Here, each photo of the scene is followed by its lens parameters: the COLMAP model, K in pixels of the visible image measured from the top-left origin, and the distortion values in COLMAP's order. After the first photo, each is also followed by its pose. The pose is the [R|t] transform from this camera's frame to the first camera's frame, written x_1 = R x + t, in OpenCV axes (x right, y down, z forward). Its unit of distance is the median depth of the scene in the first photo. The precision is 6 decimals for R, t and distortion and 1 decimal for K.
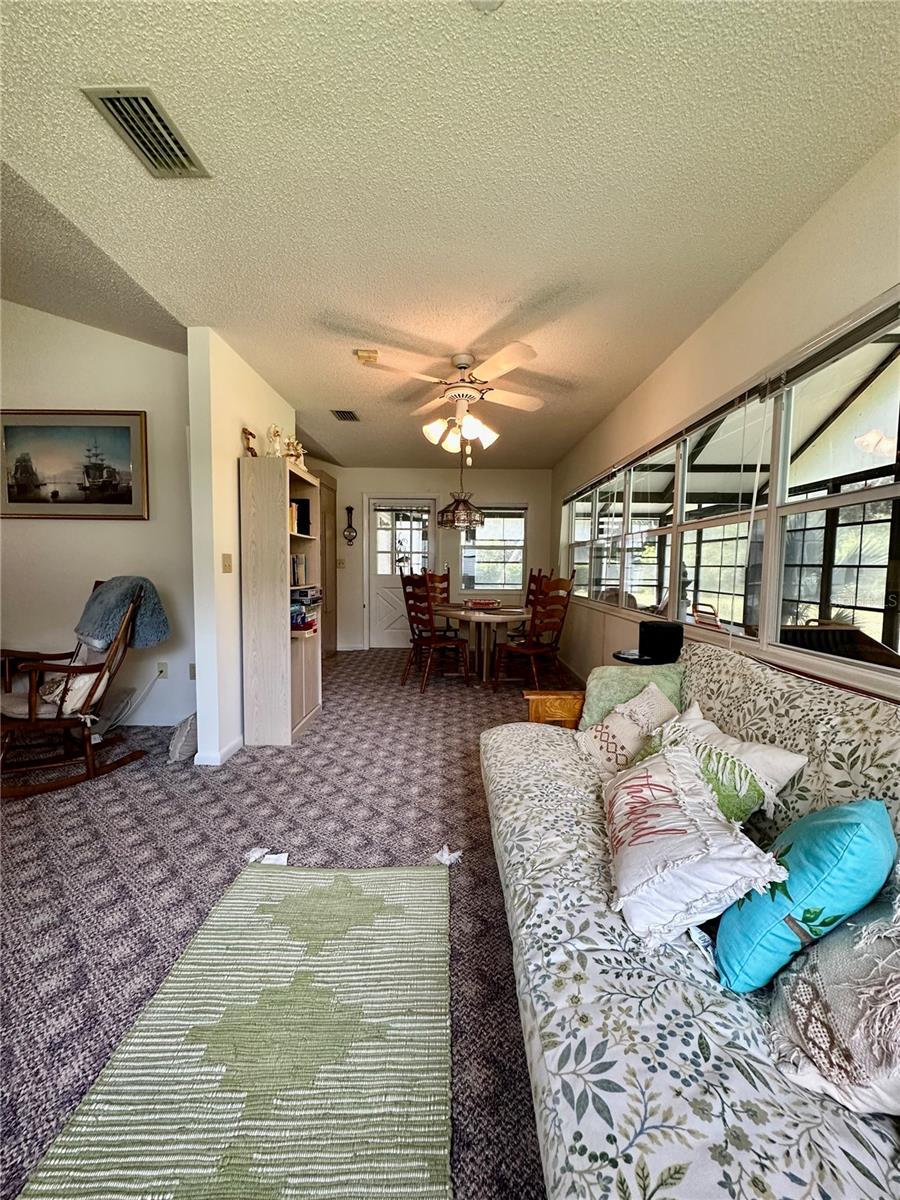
lens RADIAL K [[483.8, 0, 454.9], [0, 483.8, 598.9], [0, 0, 1]] dist [-0.002564, 0.000616]
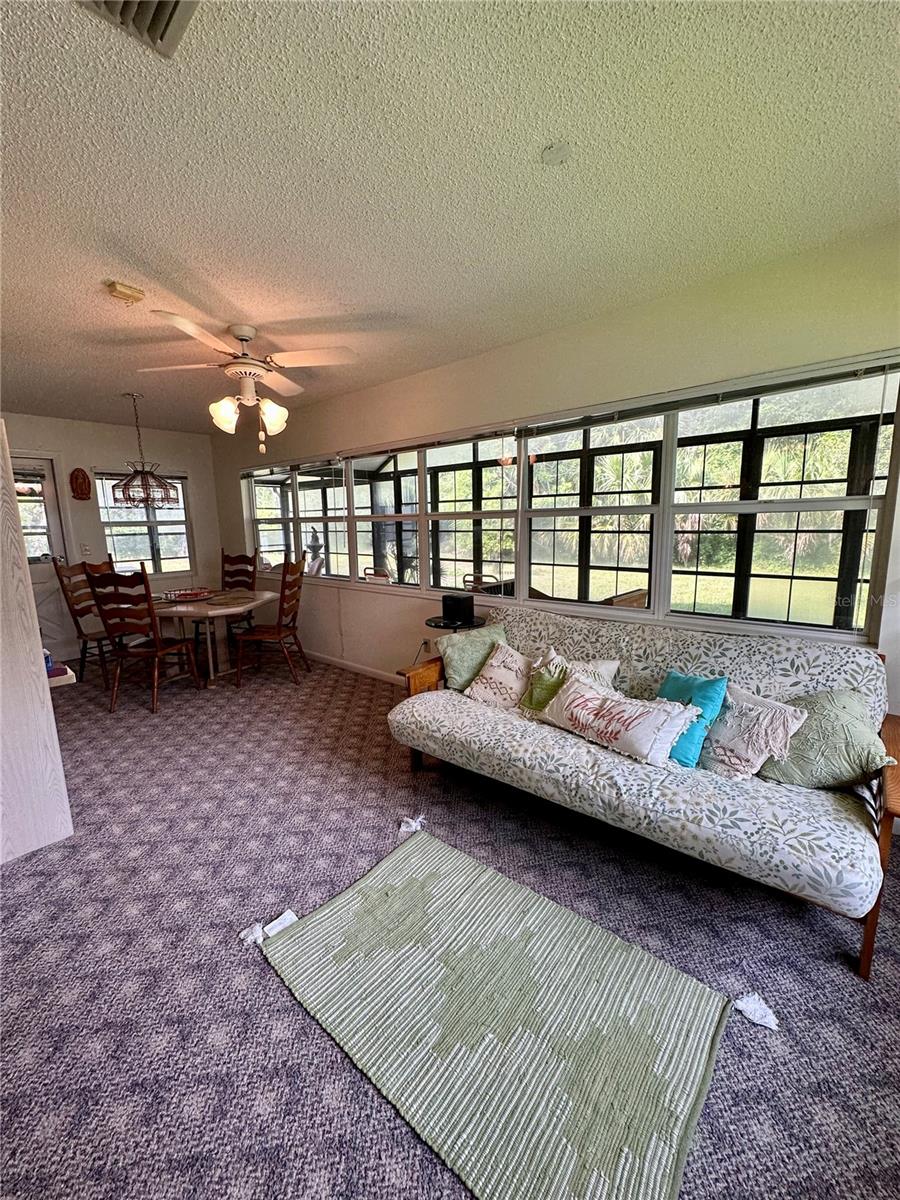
lens RADIAL K [[483.8, 0, 449.0], [0, 483.8, 598.4], [0, 0, 1]] dist [-0.002564, 0.000616]
pose [[0.641779, -0.147873, 0.752498, -0.867178], [0.078059, 0.988734, 0.127722, -0.166138], [-0.762907, -0.023230, 0.646091, 0.229432]]
